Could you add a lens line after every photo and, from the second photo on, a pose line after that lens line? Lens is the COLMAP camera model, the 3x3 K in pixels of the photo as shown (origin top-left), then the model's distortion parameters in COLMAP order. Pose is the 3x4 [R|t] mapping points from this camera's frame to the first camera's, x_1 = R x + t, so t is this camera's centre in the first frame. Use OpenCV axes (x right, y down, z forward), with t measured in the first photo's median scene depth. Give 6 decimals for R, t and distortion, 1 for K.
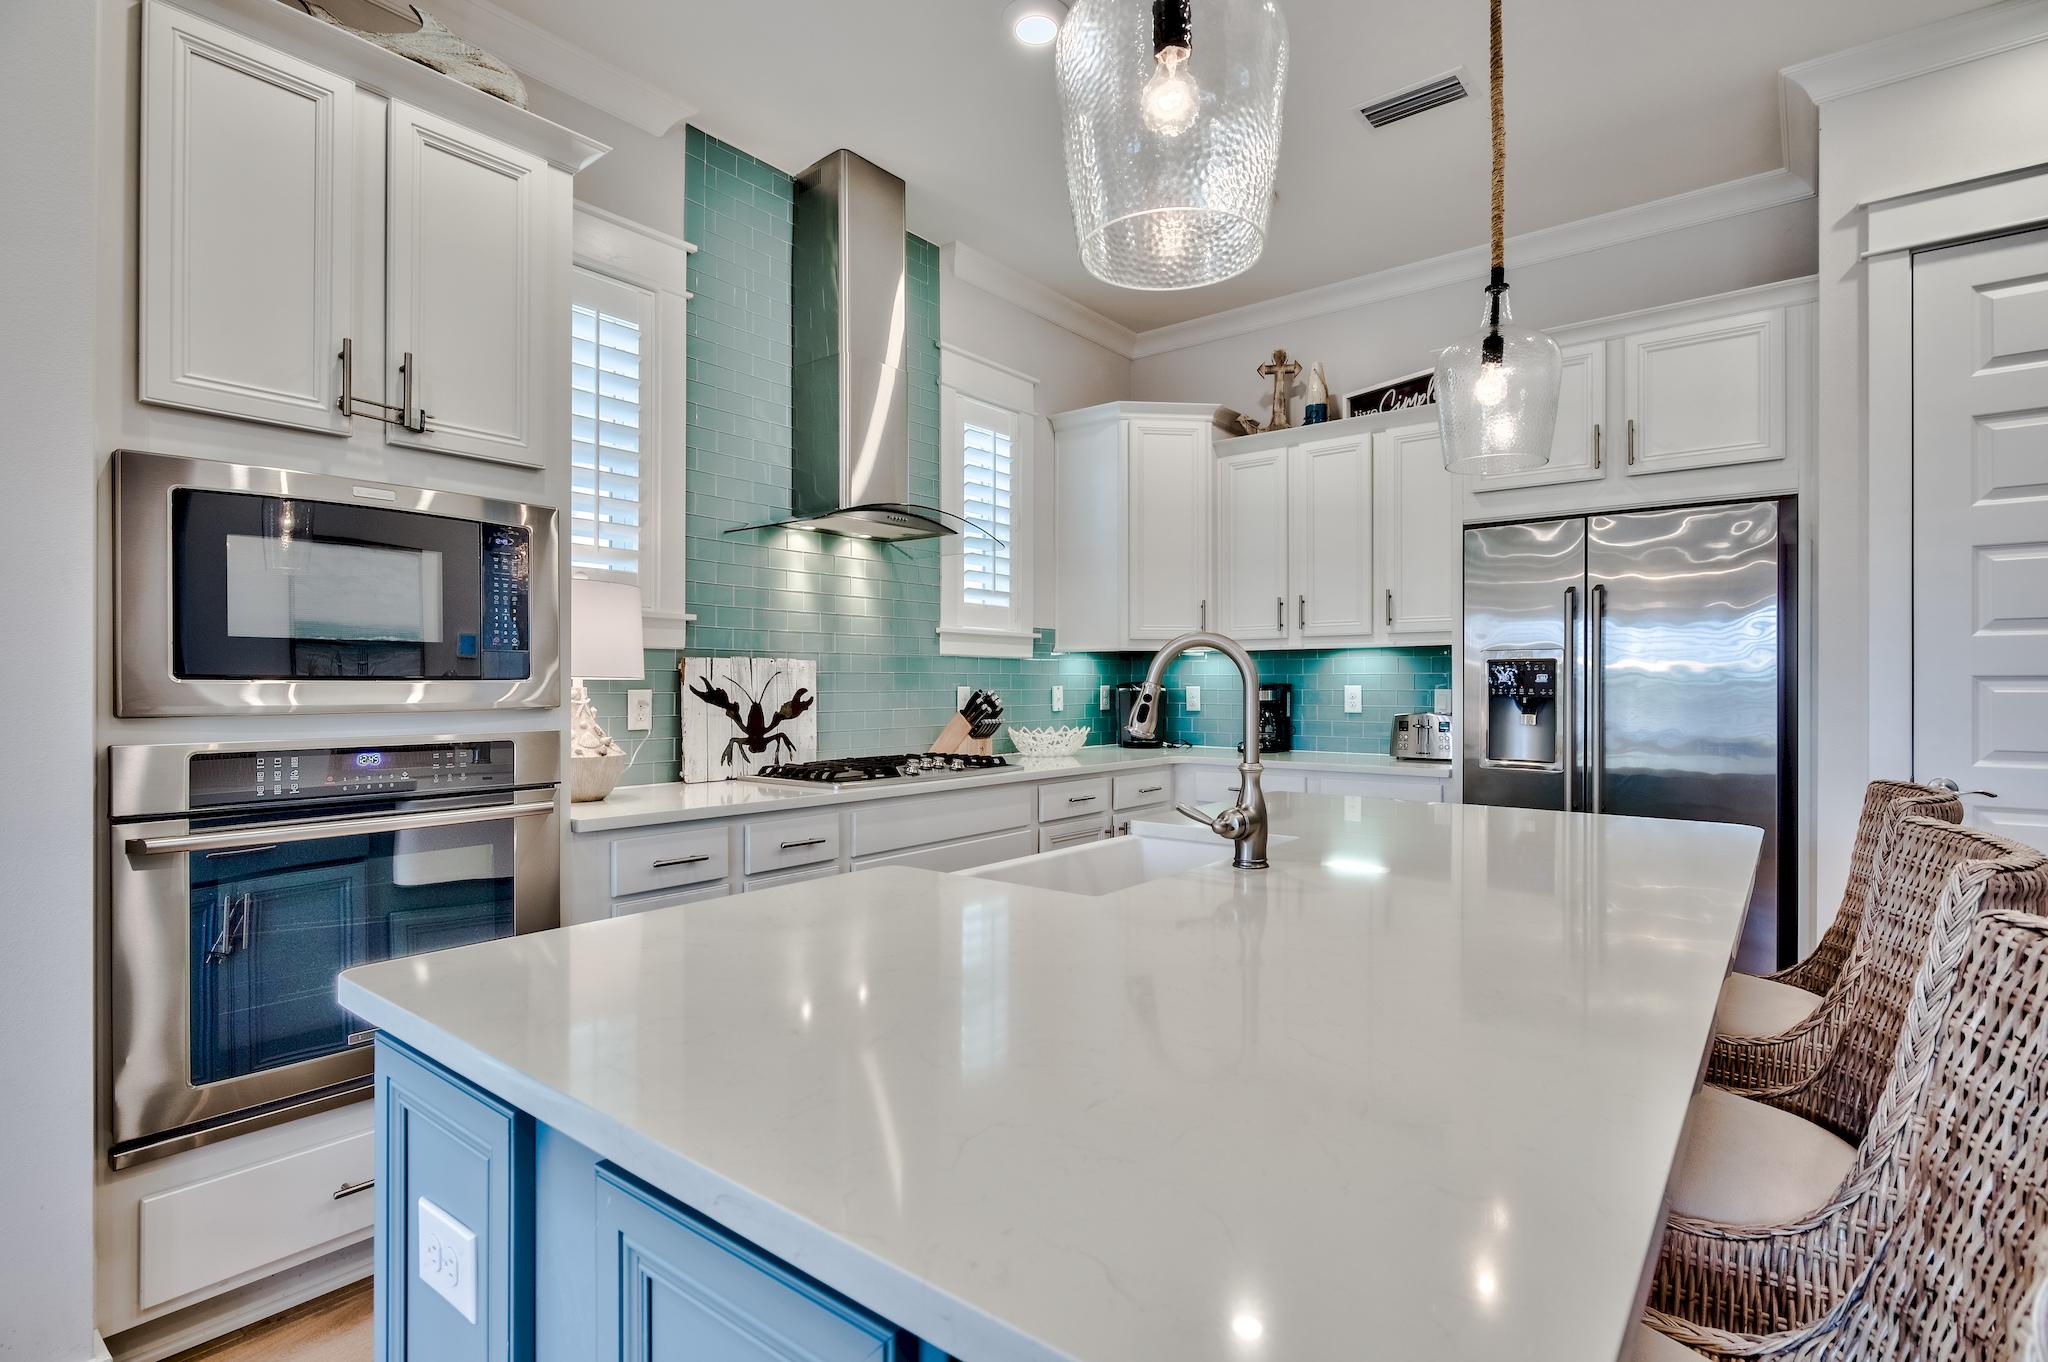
lens RADIAL K [[1030.7, 0, 1007.0], [0, 1030.7, 683.6], [0, 0, 1]] dist [-0.003025, -0.000265]
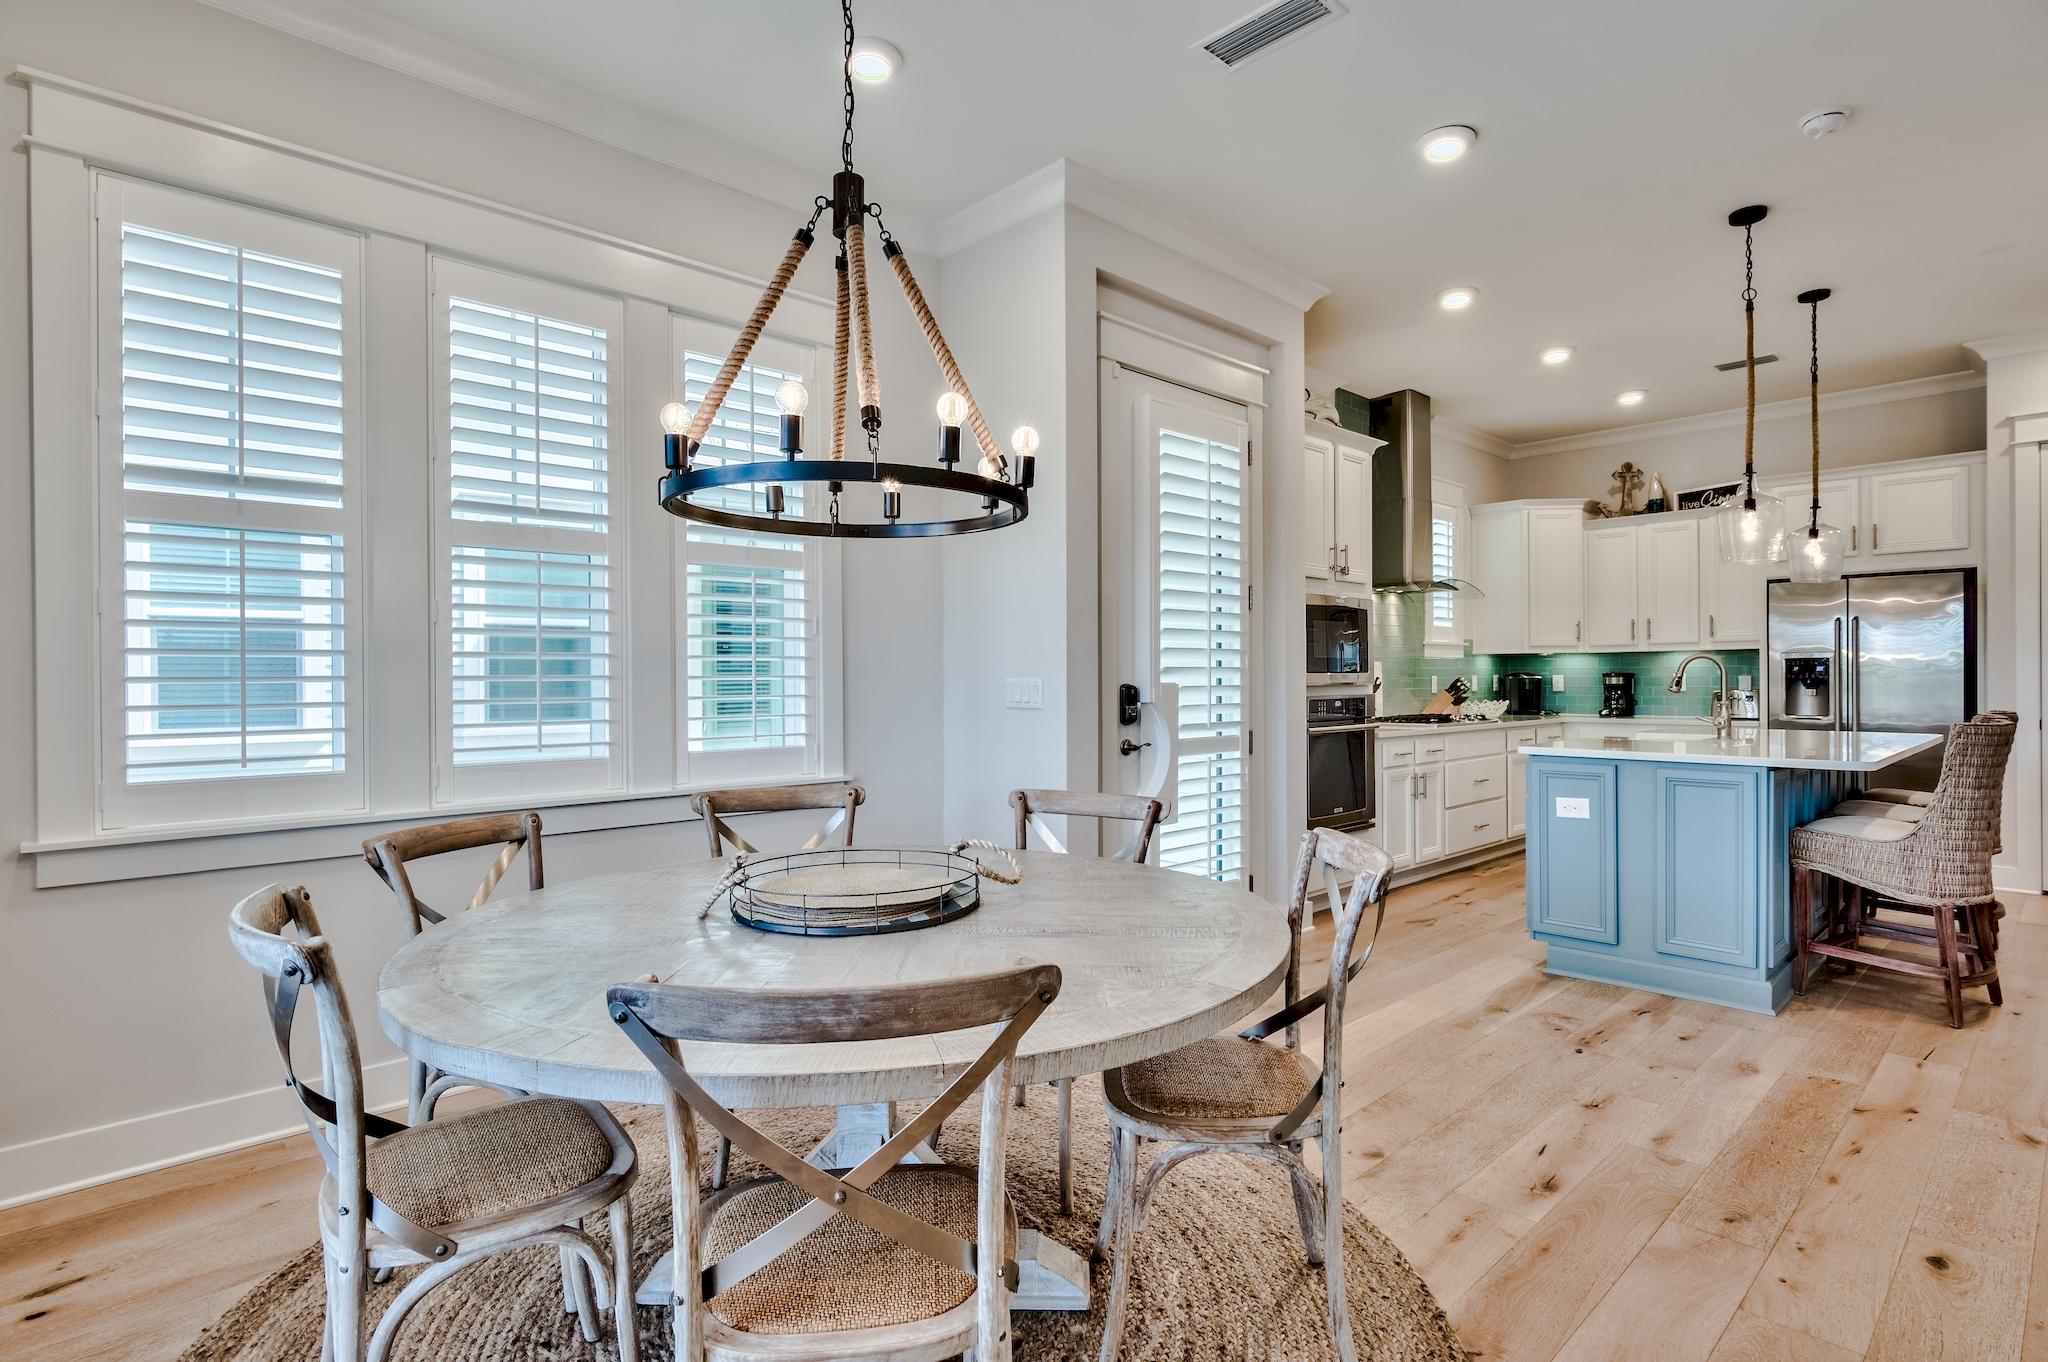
lens RADIAL K [[1030.7, 0, 1012.0], [0, 1030.7, 678.7], [0, 0, 1]] dist [-0.003025, -0.000265]
pose [[0.989066, -0.005715, -0.147362, -0.600611], [0.005961, 0.999981, 0.001229, 0.001580], [0.147352, -0.002094, 0.989082, -0.966111]]
